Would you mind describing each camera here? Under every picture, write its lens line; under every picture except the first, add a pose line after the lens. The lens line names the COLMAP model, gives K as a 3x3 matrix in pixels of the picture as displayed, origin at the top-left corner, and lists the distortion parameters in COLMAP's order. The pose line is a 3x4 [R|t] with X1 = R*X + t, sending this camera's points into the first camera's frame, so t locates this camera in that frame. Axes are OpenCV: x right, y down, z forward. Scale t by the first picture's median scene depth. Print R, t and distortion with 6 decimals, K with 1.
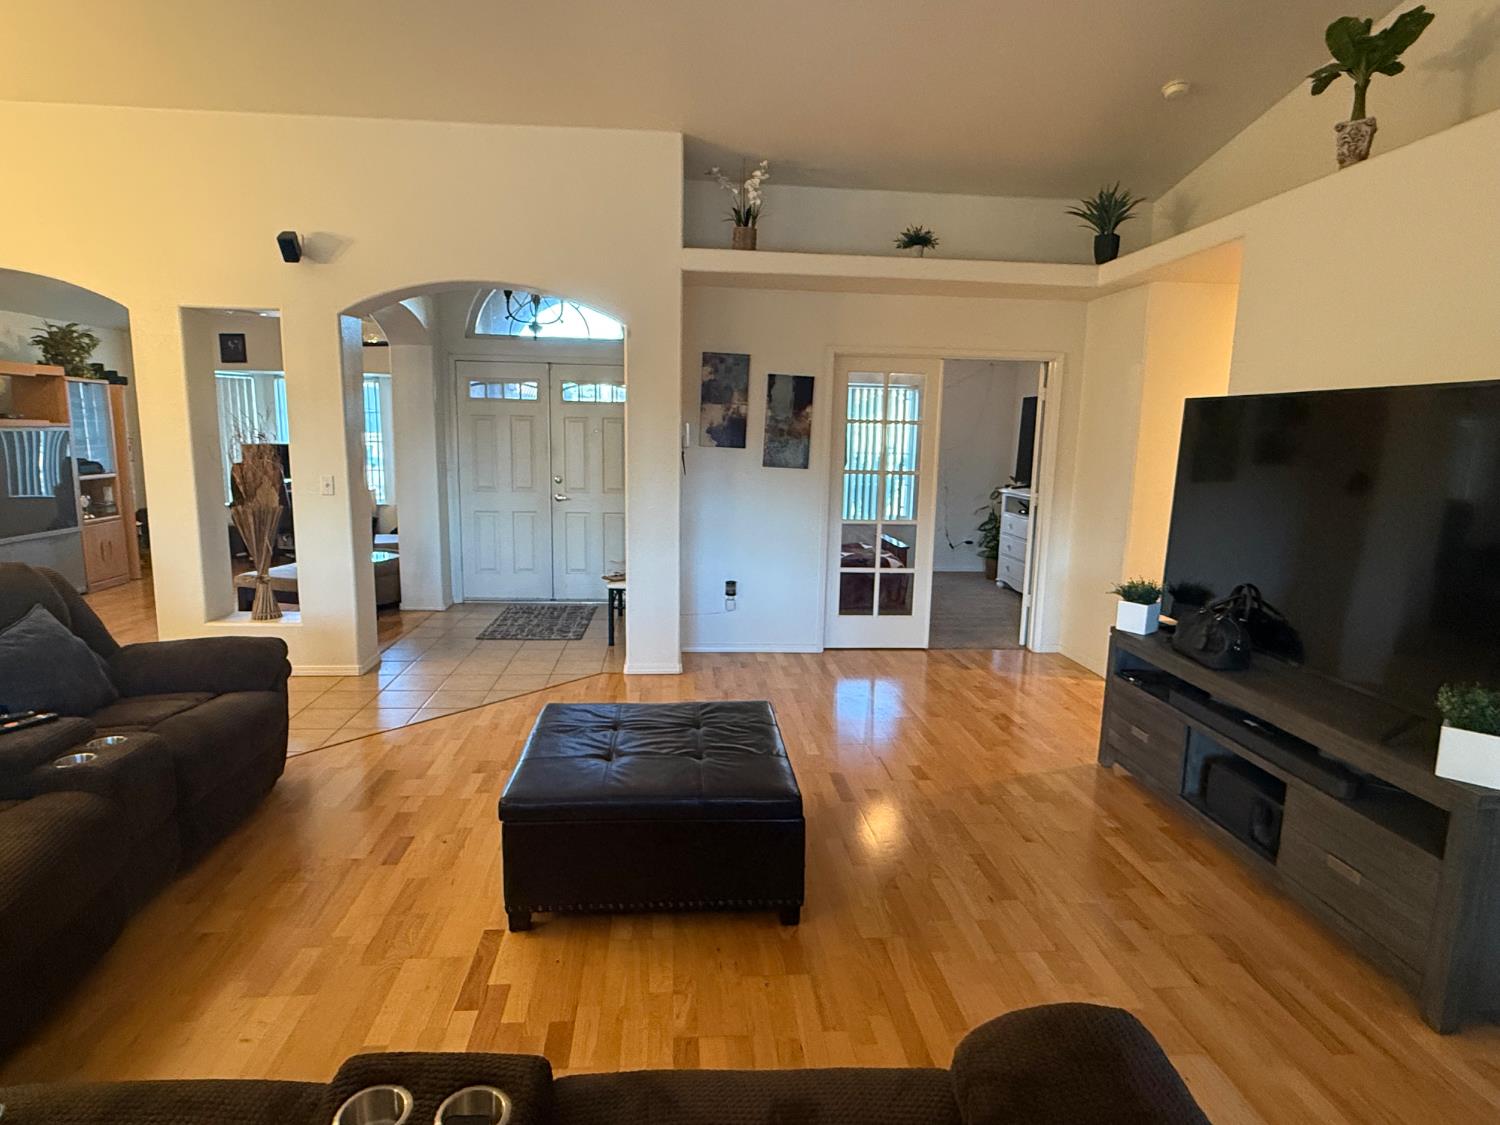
lens RADIAL K [[827.9, 0, 755.7], [0, 827.9, 565.1], [0, 0, 1]] dist [-0.003001, 0.000883]
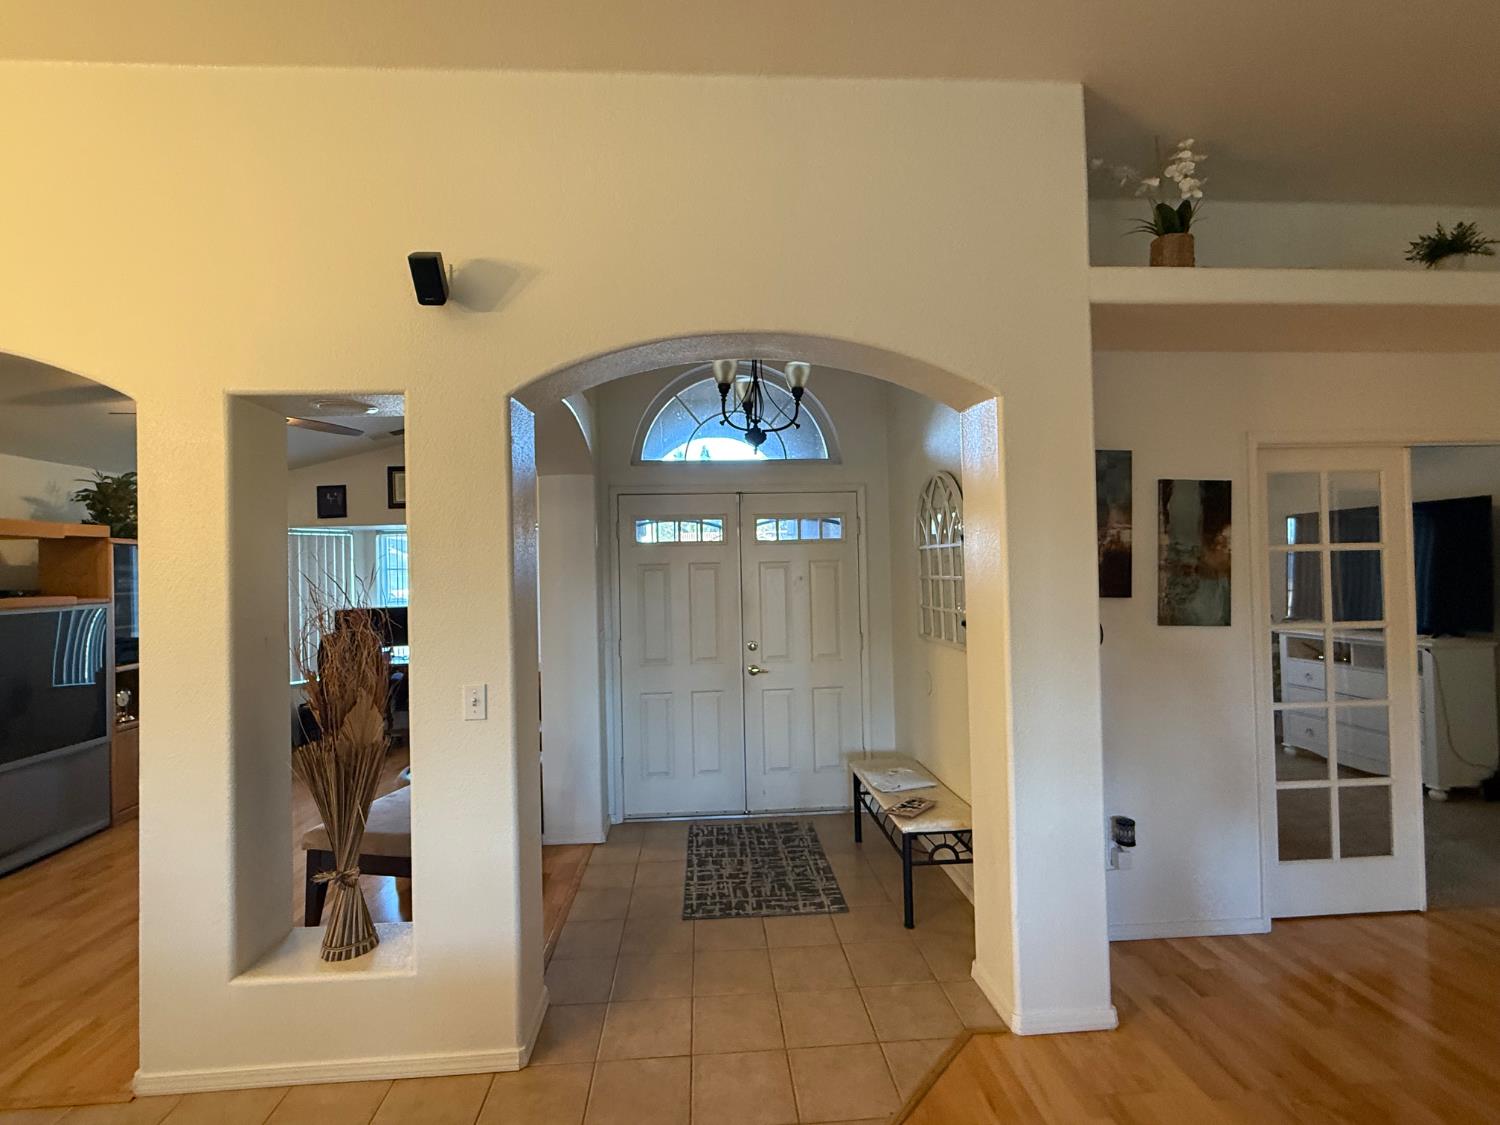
lens RADIAL K [[695.7, 0, 750.6], [0, 695.7, 561.1], [0, 0, 1]] dist [0.000996, -0.001077]
pose [[0.998891, -0.043319, -0.018464, -0.282826], [0.039501, 0.984268, -0.172210, -0.088835], [0.025633, 0.171289, 0.984887, 0.470487]]
